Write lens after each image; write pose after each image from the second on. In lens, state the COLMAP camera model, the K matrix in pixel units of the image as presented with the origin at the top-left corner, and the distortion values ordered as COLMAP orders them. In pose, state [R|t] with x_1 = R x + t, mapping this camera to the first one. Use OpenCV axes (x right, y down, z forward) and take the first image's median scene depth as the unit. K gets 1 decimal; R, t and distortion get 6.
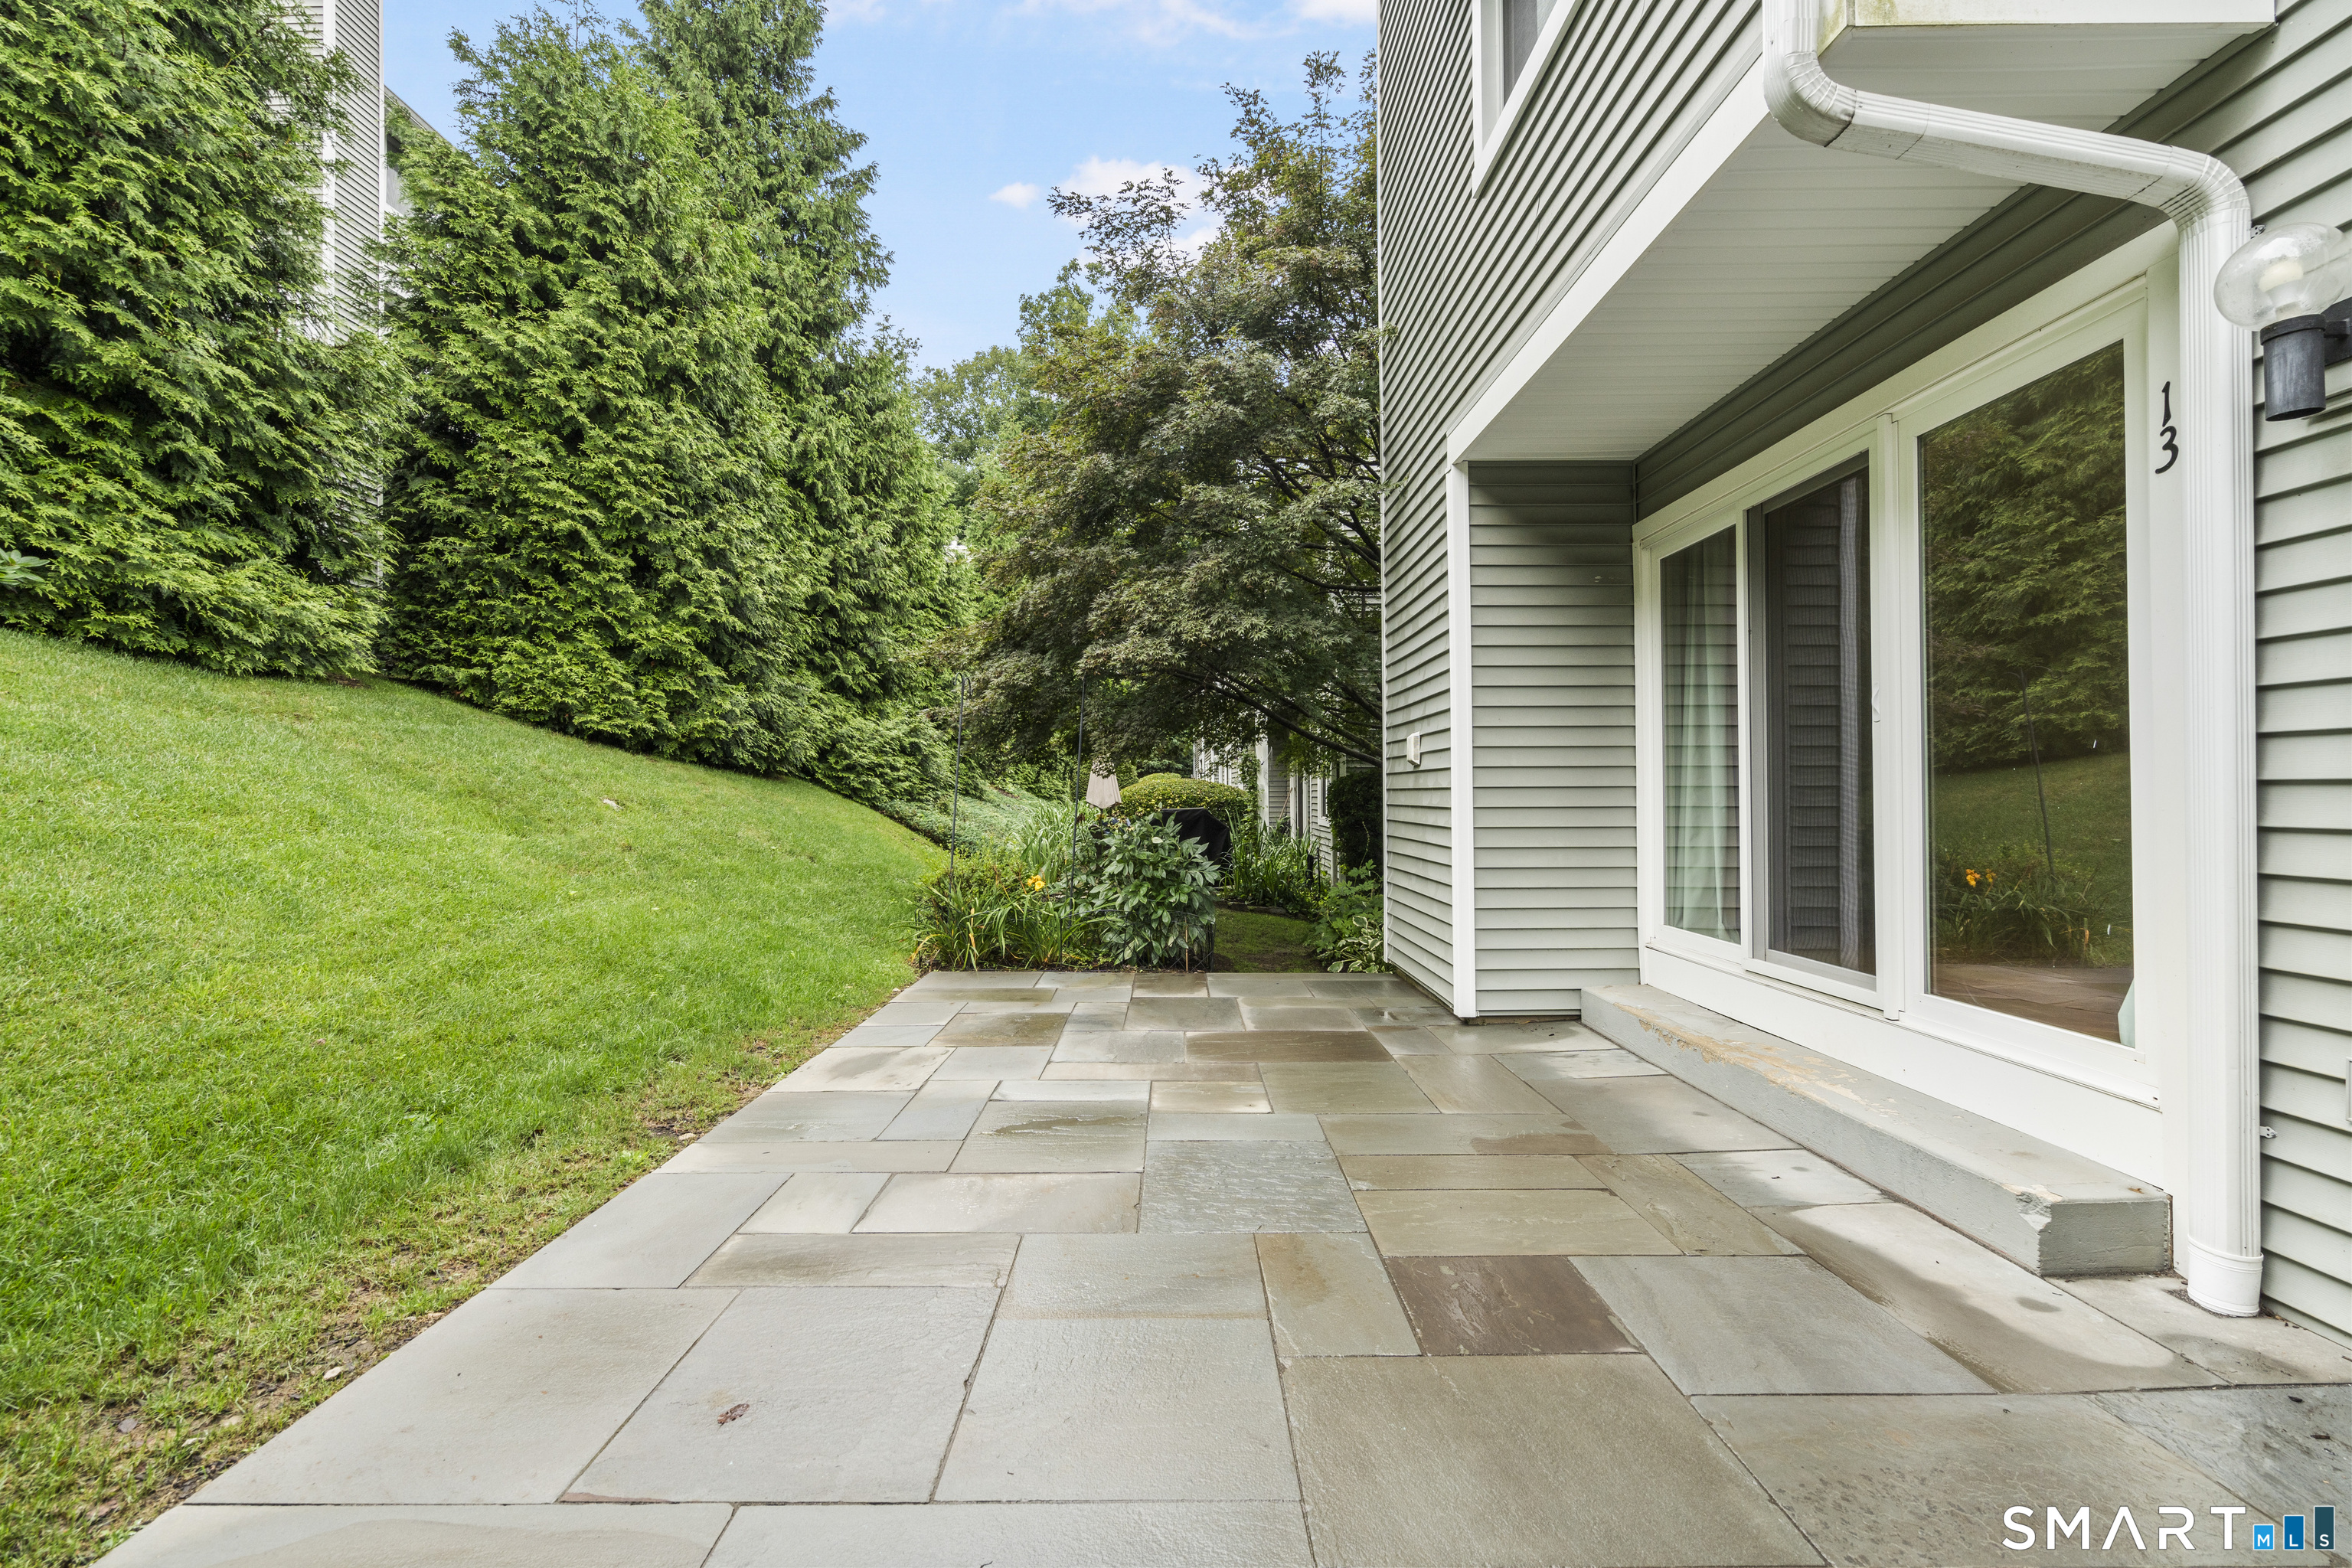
lens RADIAL K [[1061.5, 0, 1174.5], [0, 1061.5, 791.3], [0, 0, 1]] dist [-0.004065, 0.000253]
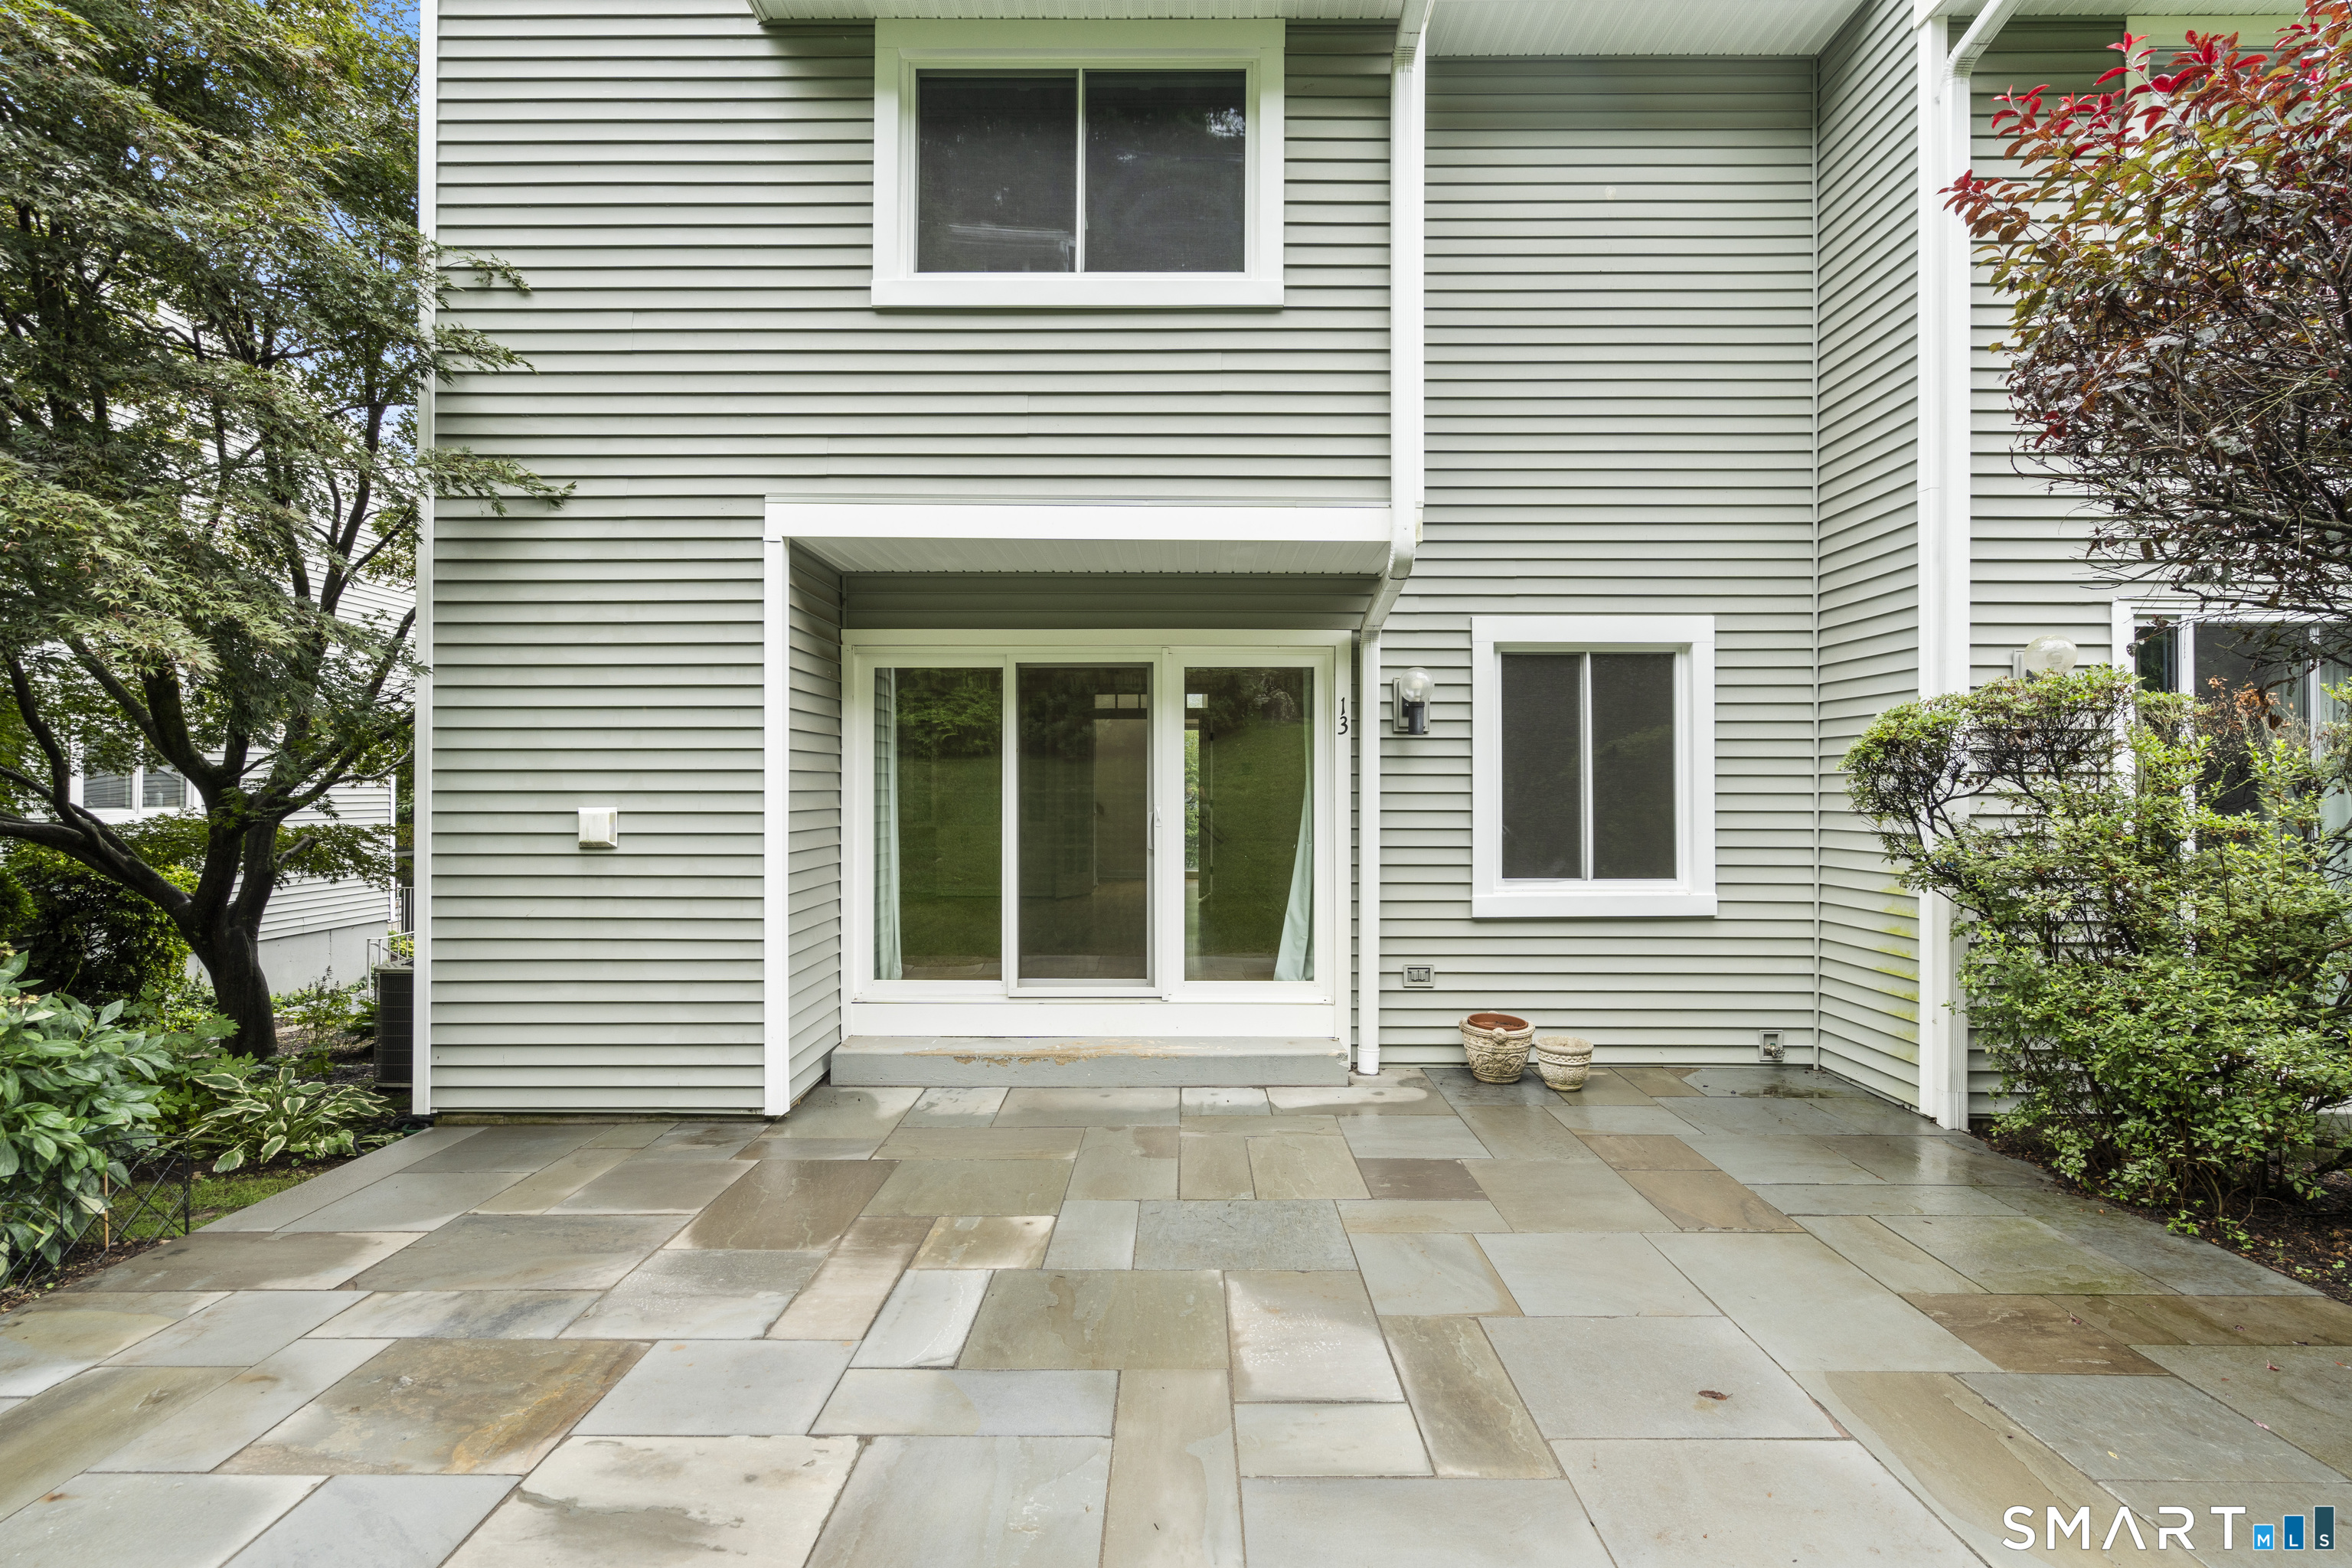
lens RADIAL K [[1062.2, 0, 1168.3], [0, 1062.2, 774.3], [0, 0, 1]] dist [-0.006432, 0.000875]
pose [[0.027589, 0.011079, 0.999558, -1.133216], [0.004180, 0.999929, -0.011198, -0.141414], [-0.999611, 0.004487, 0.027541, 1.024192]]
